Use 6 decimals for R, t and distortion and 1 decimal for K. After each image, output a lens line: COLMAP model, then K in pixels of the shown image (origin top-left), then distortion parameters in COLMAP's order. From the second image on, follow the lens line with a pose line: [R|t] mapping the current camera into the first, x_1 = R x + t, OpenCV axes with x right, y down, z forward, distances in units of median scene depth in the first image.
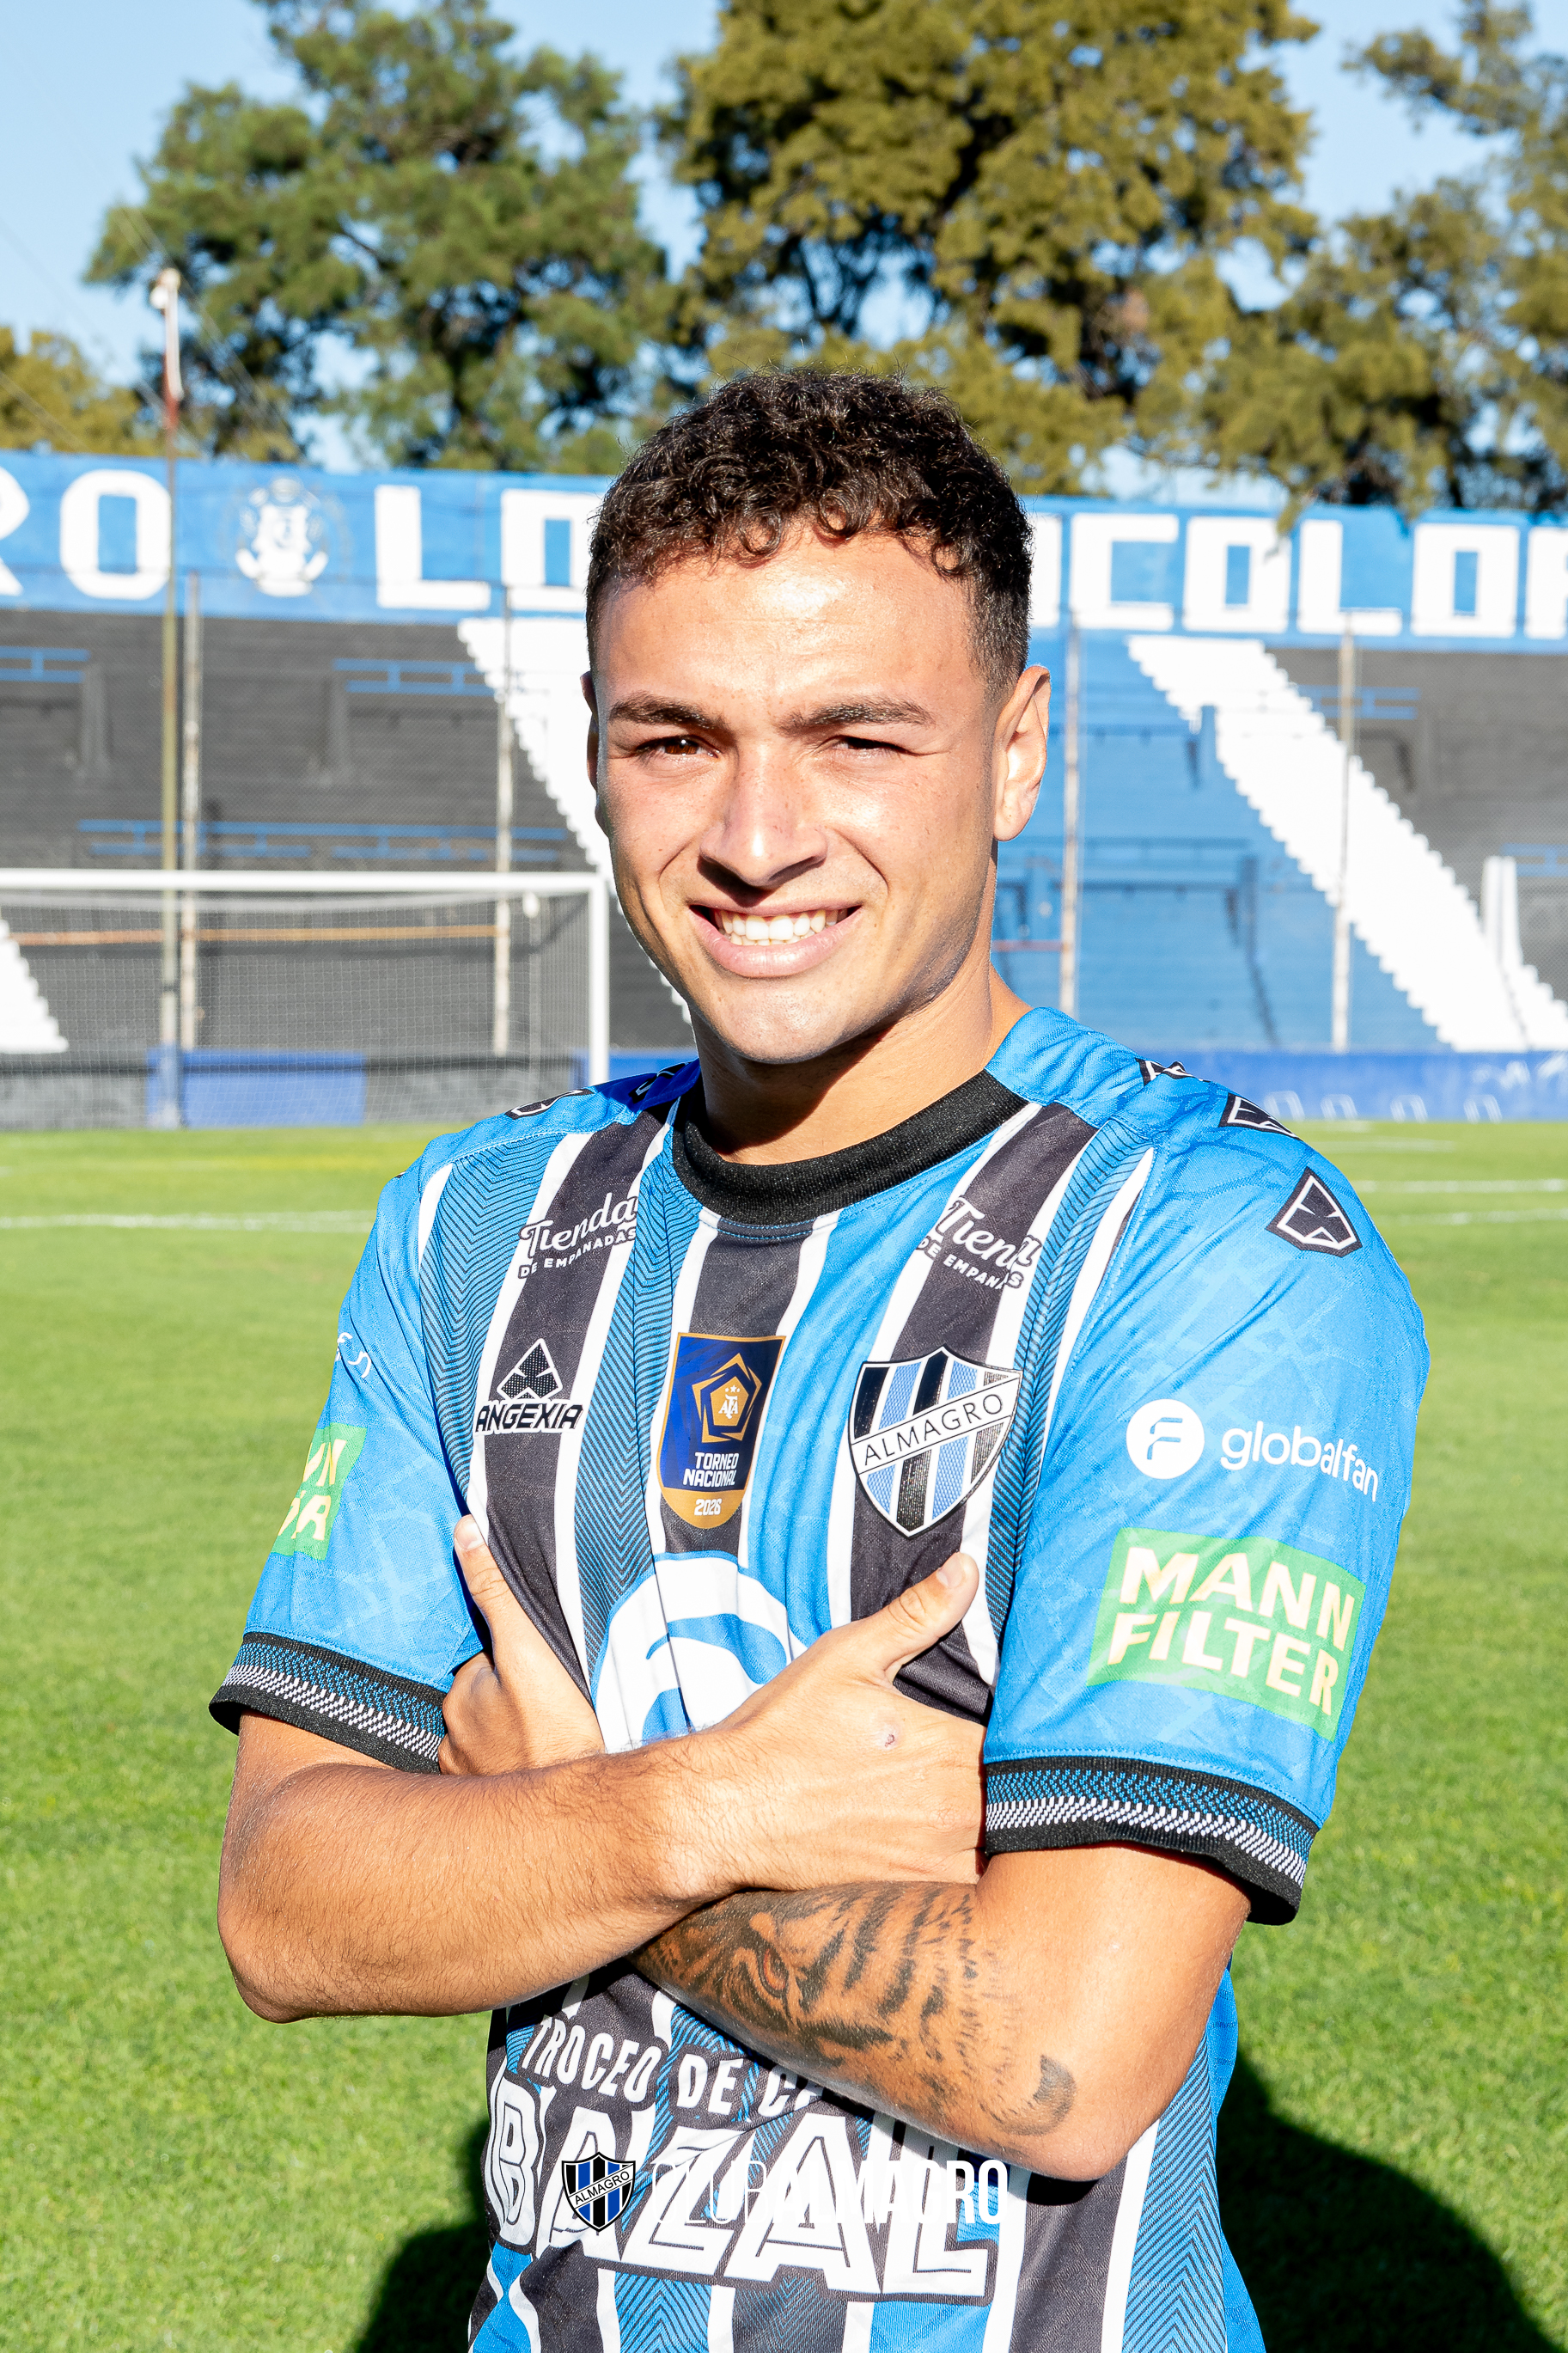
lens RADIAL K [[4836.2, 0, 780.2], [0, 4836.2, 1231.5], [0, 0, 1]] dist [0.063308, 0.000000]
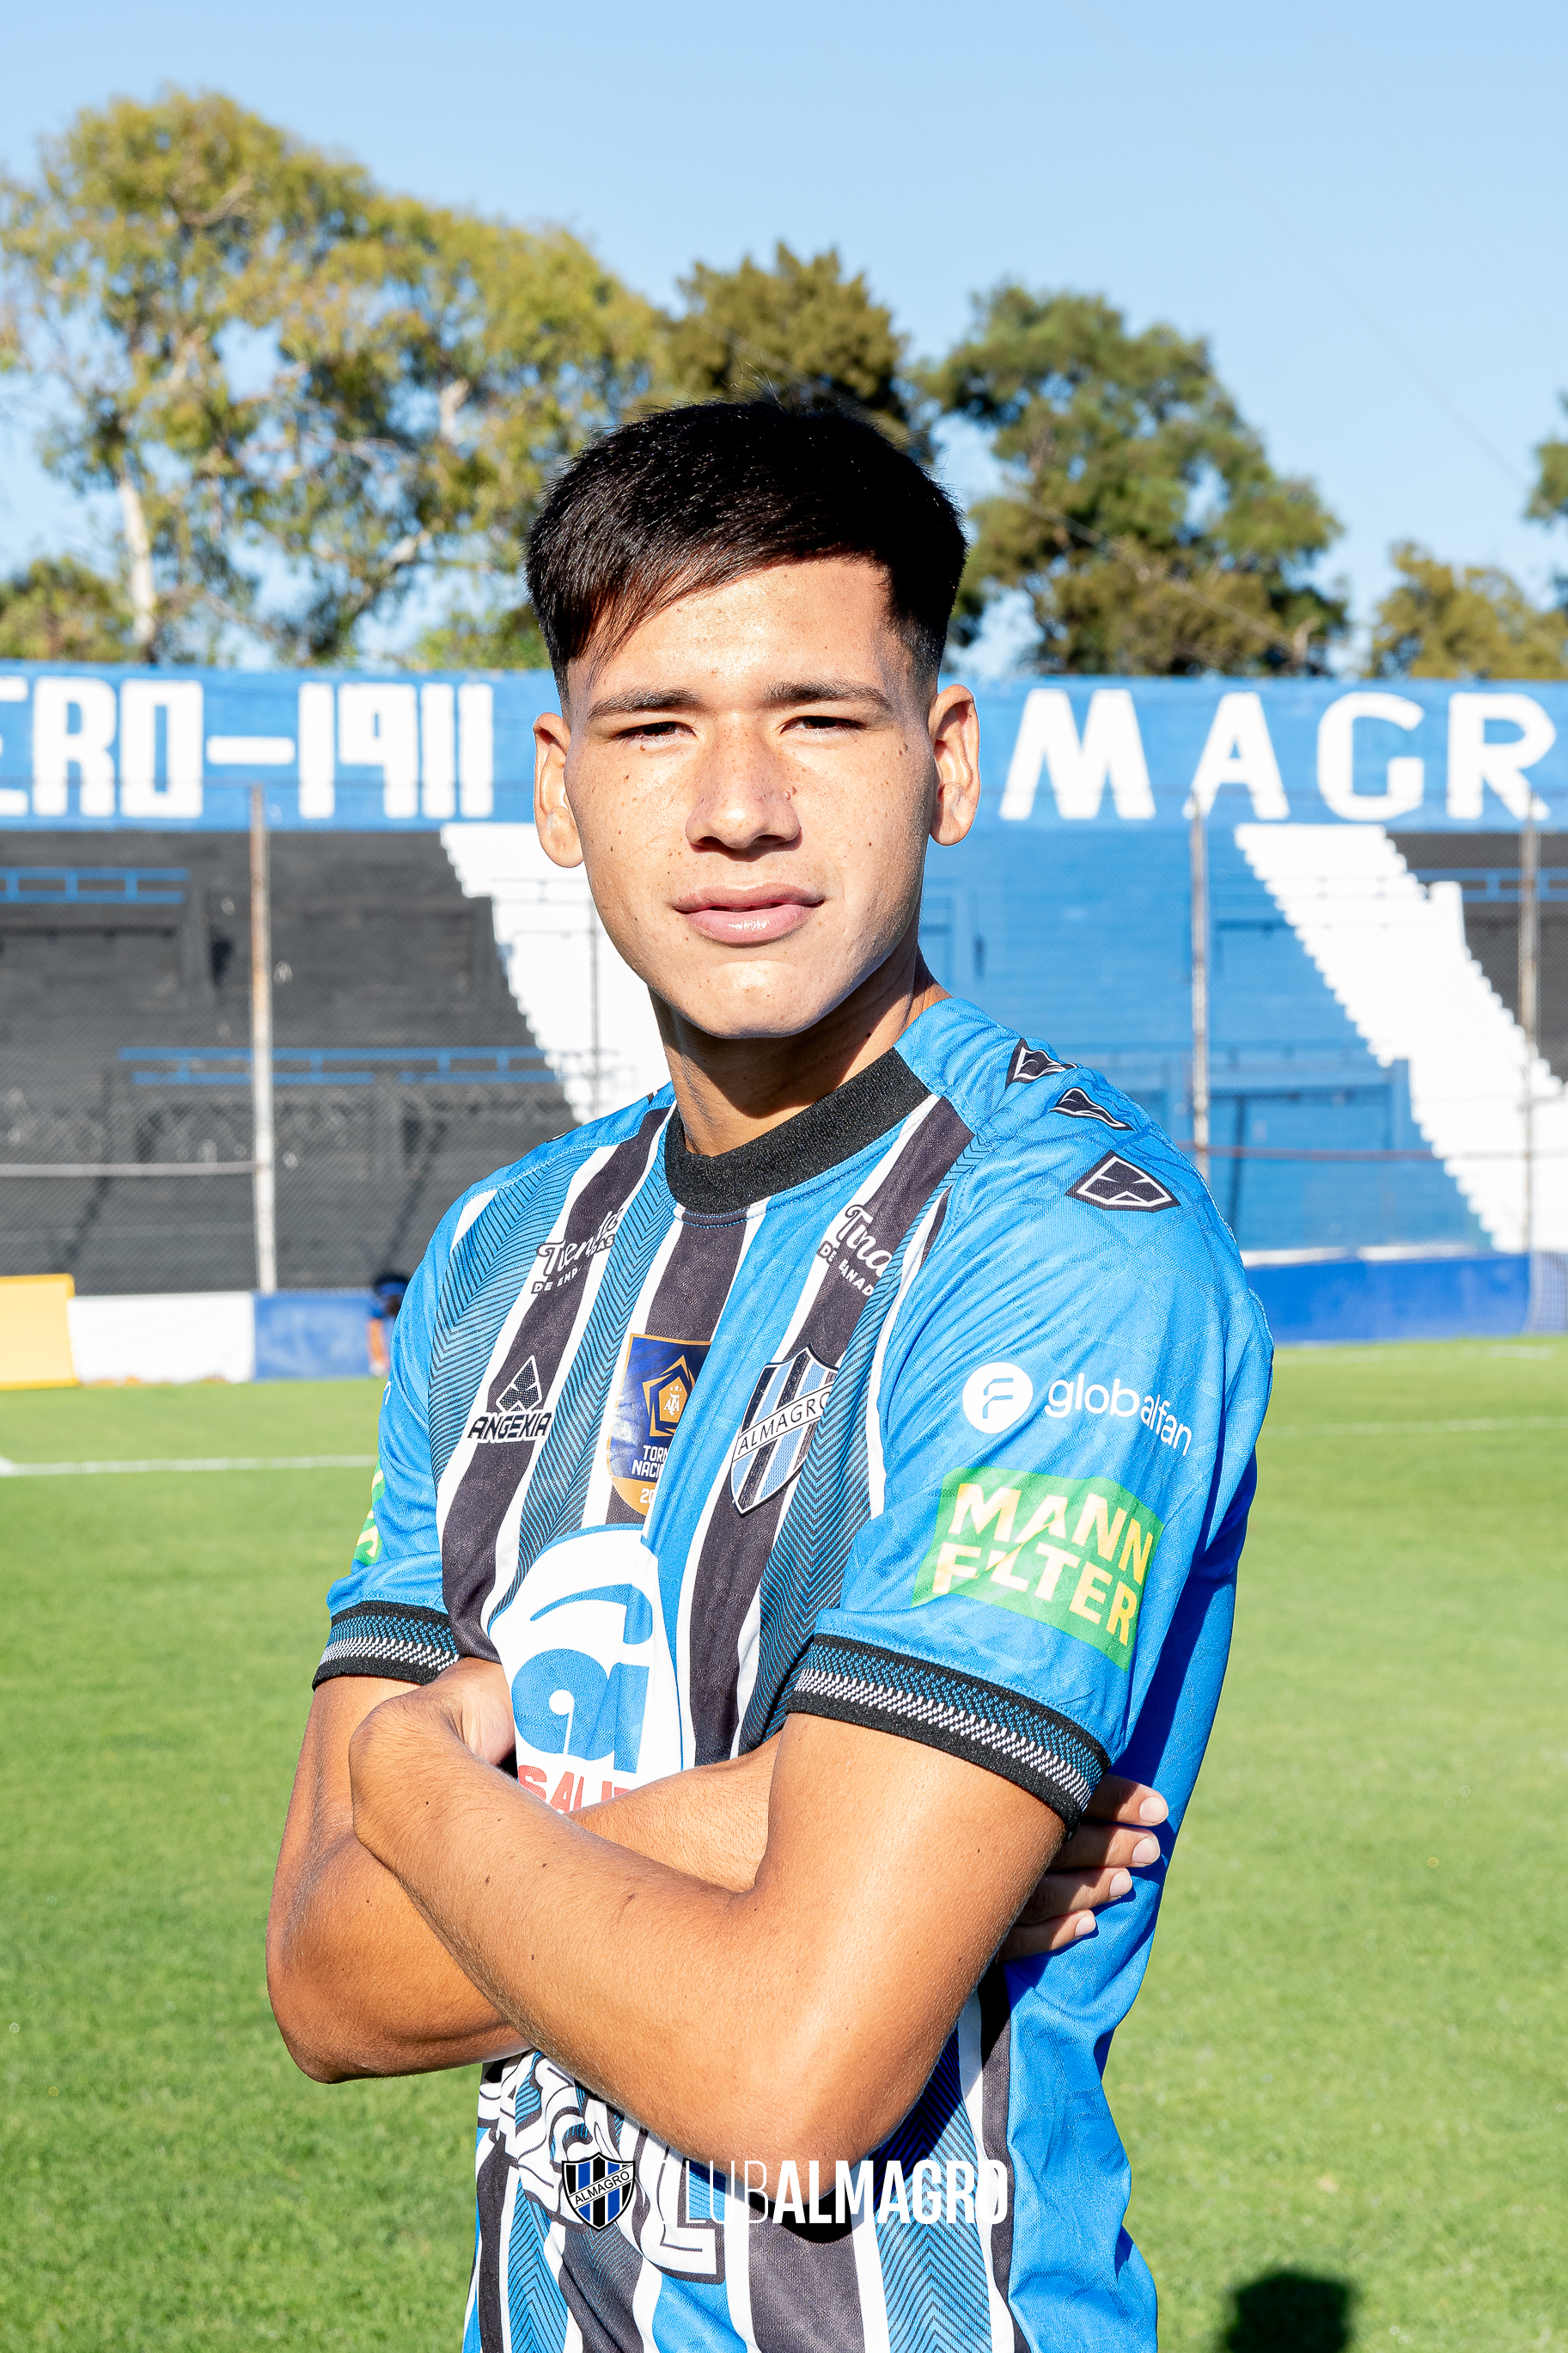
lens RADIAL K [[4836.2, 0, 782.7], [0, 4836.2, 1192.0], [0, 0, 1]] dist [0.063308, 0.000000]
pose [[0.975631, -0.023855, -0.218117, -0.082020], [0.012563, 0.998515, -0.053013, 0.002161], [0.219058, 0.048981, 0.974482, -0.044402]]
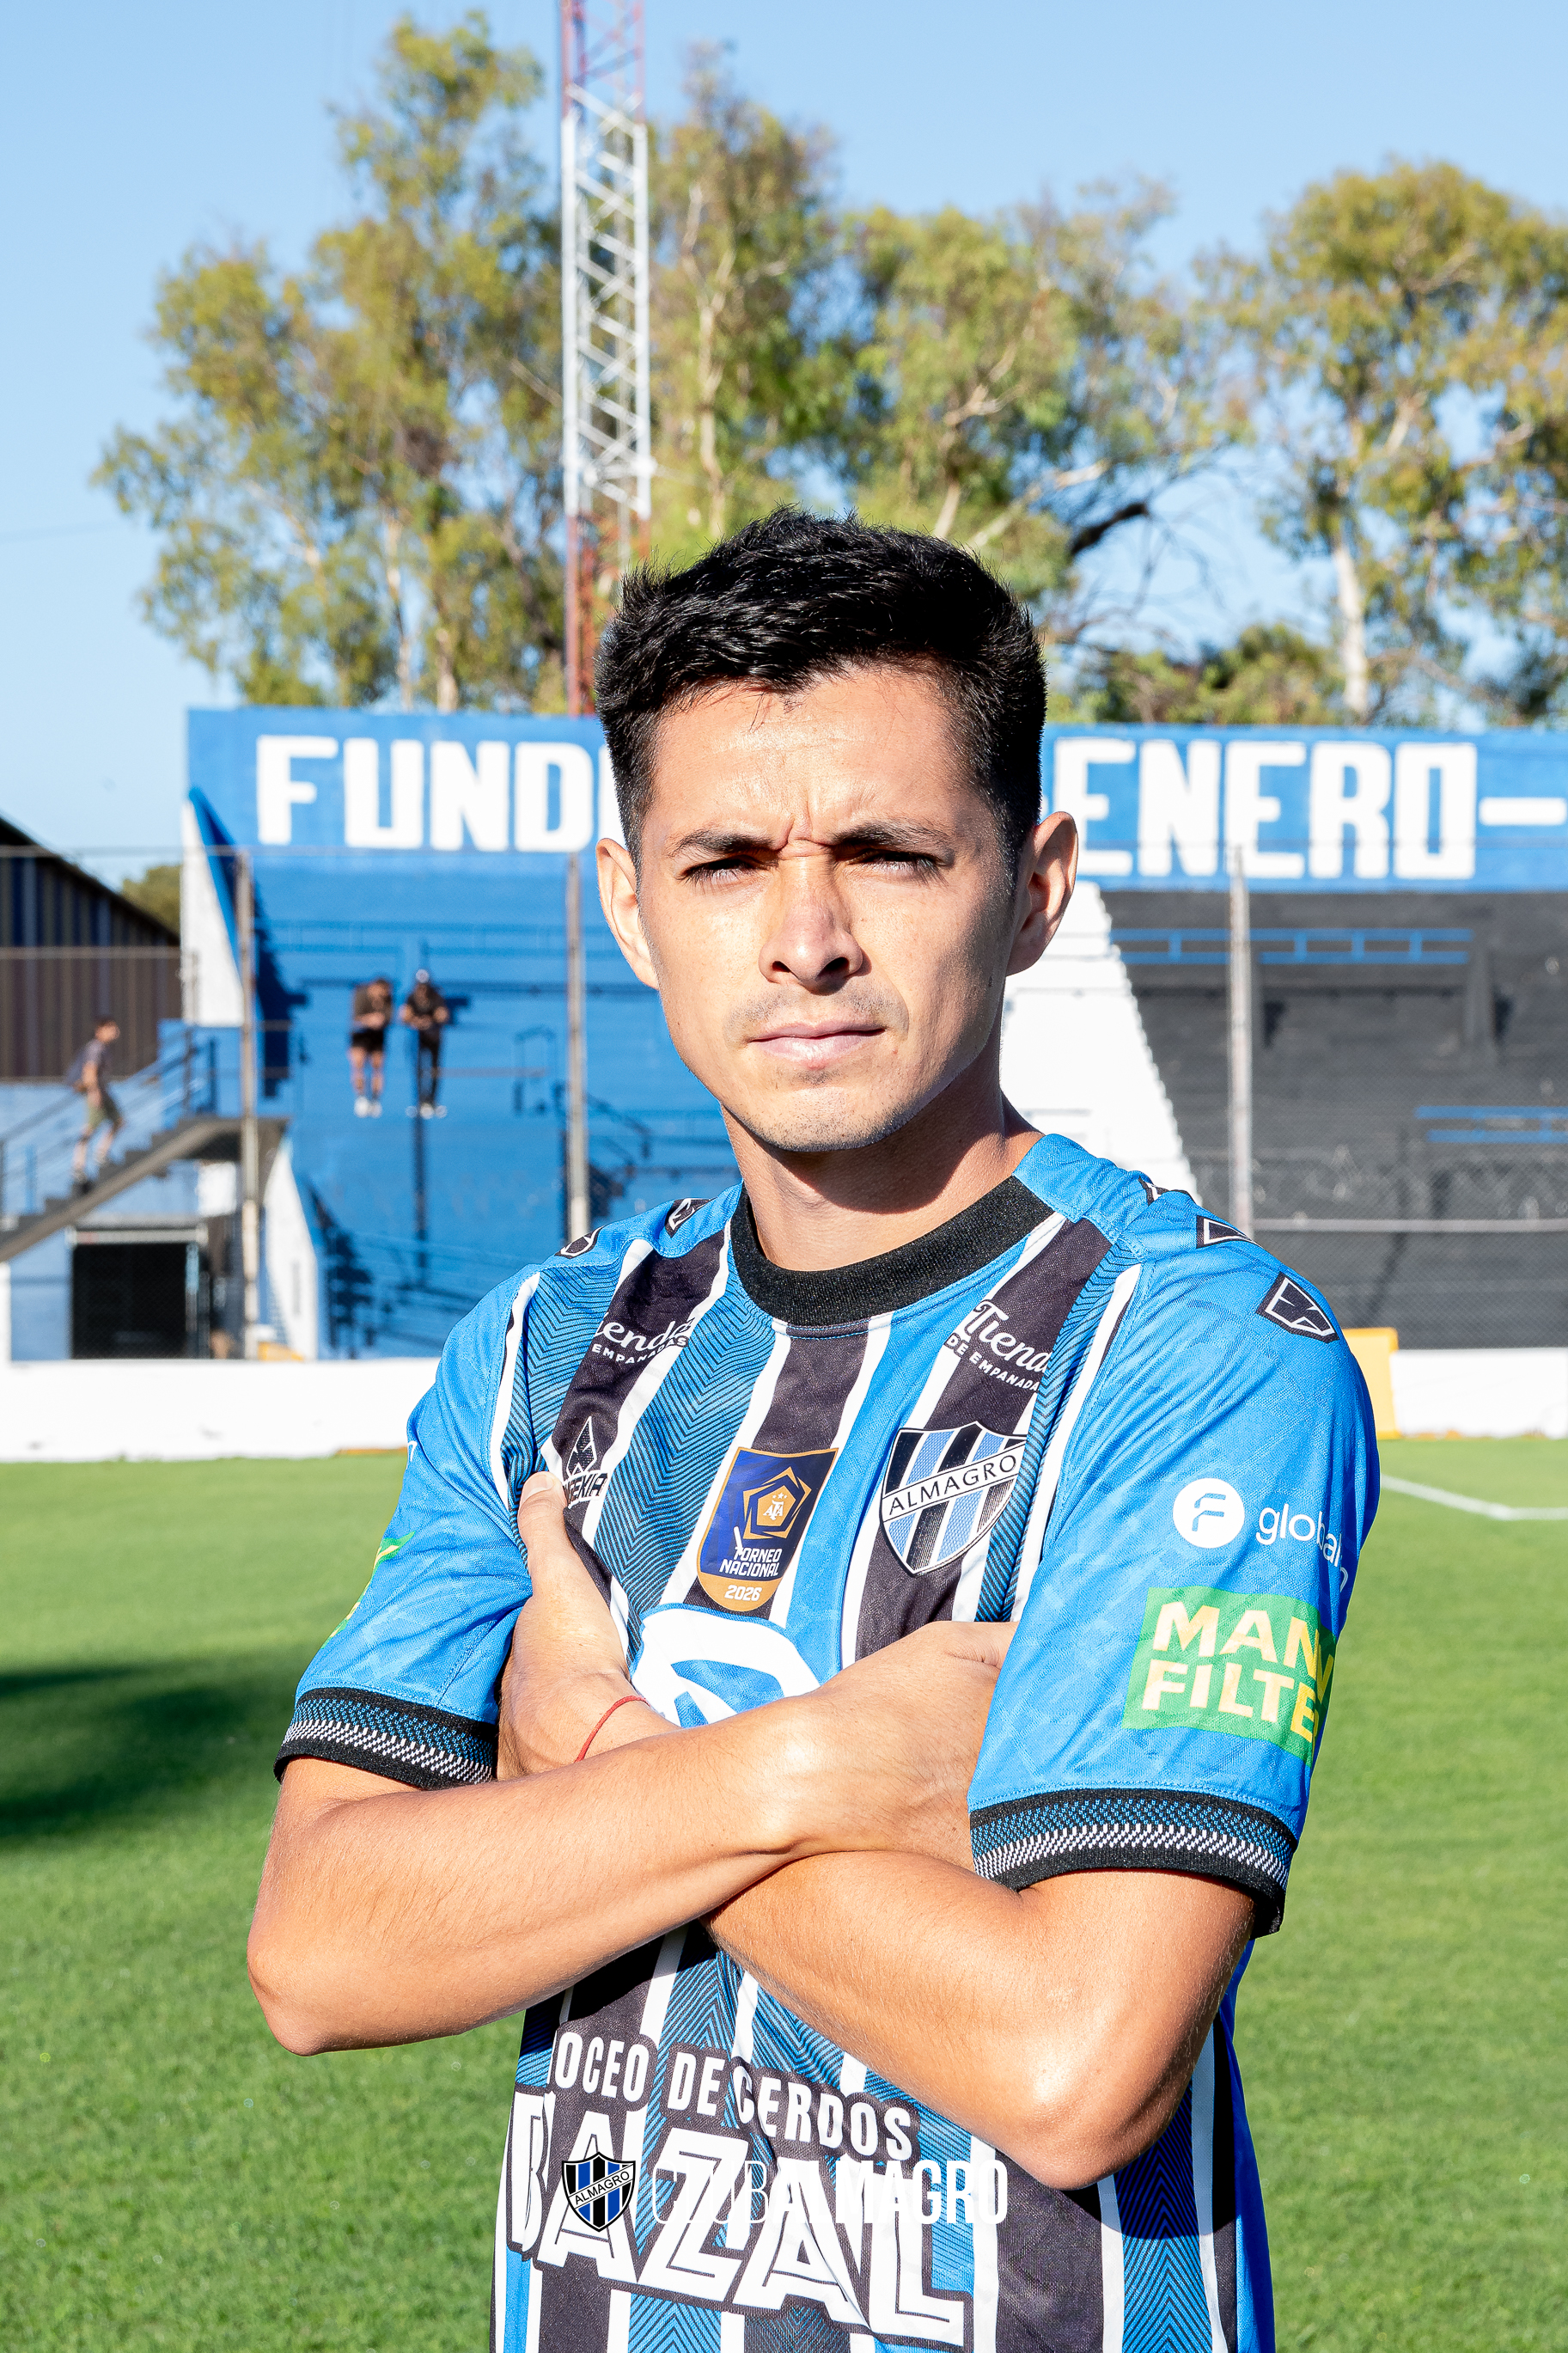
lens RADIAL K [[4836.2, 0, 786.7], [0, 4836.2, 1173.0], [0, 0, 1]] dist [0.063308, 0.000000]
pose [[0.904567, -0.021610, -0.425783, -0.112633], [-0.009188, 0.997494, -0.070147, 0.003461], [0.426232, 0.067365, 0.902102, -0.063550]]
